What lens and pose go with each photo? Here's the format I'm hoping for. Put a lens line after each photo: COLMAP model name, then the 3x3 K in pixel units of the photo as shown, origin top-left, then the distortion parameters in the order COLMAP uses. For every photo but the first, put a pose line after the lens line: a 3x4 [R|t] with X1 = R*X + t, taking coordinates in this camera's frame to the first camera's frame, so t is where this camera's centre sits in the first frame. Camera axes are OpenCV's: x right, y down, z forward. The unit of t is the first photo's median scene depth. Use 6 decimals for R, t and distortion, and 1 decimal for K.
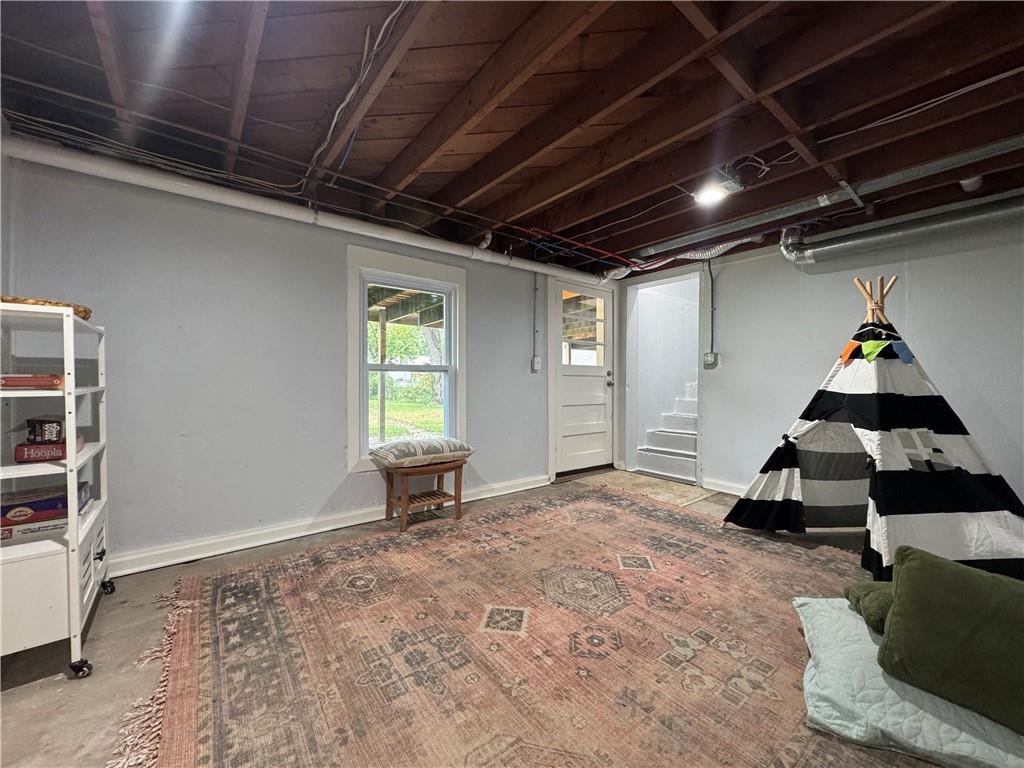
lens RADIAL K [[407.8, 0, 509.7], [0, 407.8, 384.5], [0, 0, 1]] dist [0.000534, 0.000011]
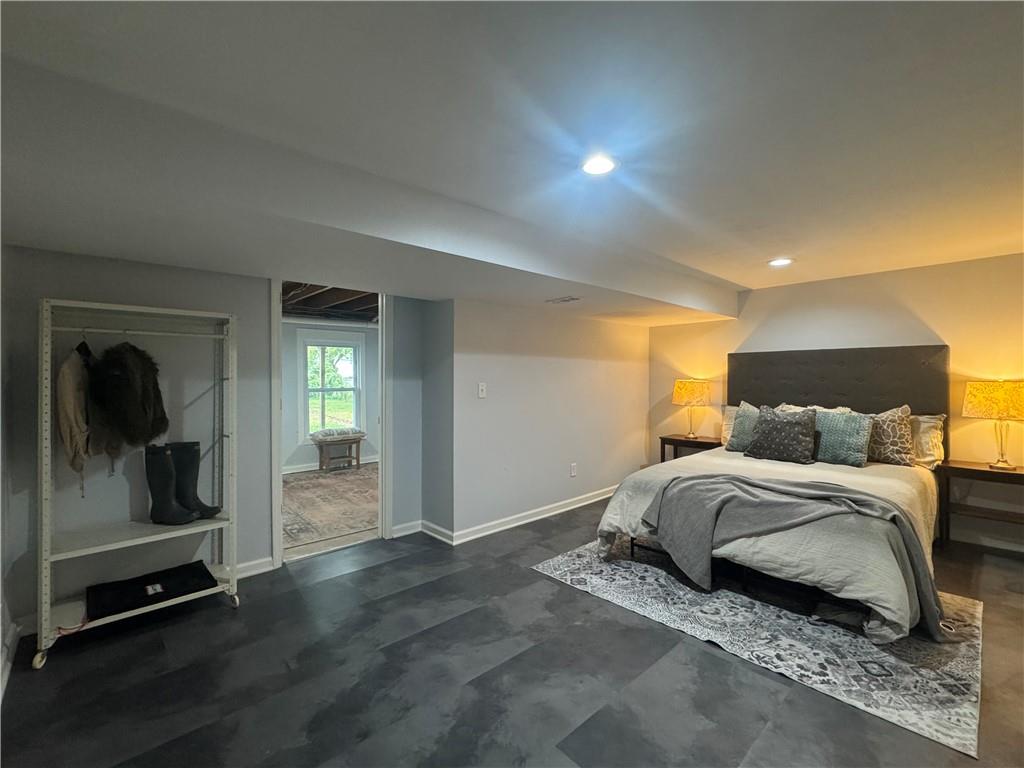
lens RADIAL K [[446.2, 0, 514.3], [0, 446.2, 382.1], [0, 0, 1]] dist [0.000187, 0.000003]
pose [[0.996680, -0.008353, 0.080990, 0.455132], [0.008149, 0.999963, 0.002848, -0.082820], [-0.081011, -0.002178, 0.996711, -1.194432]]
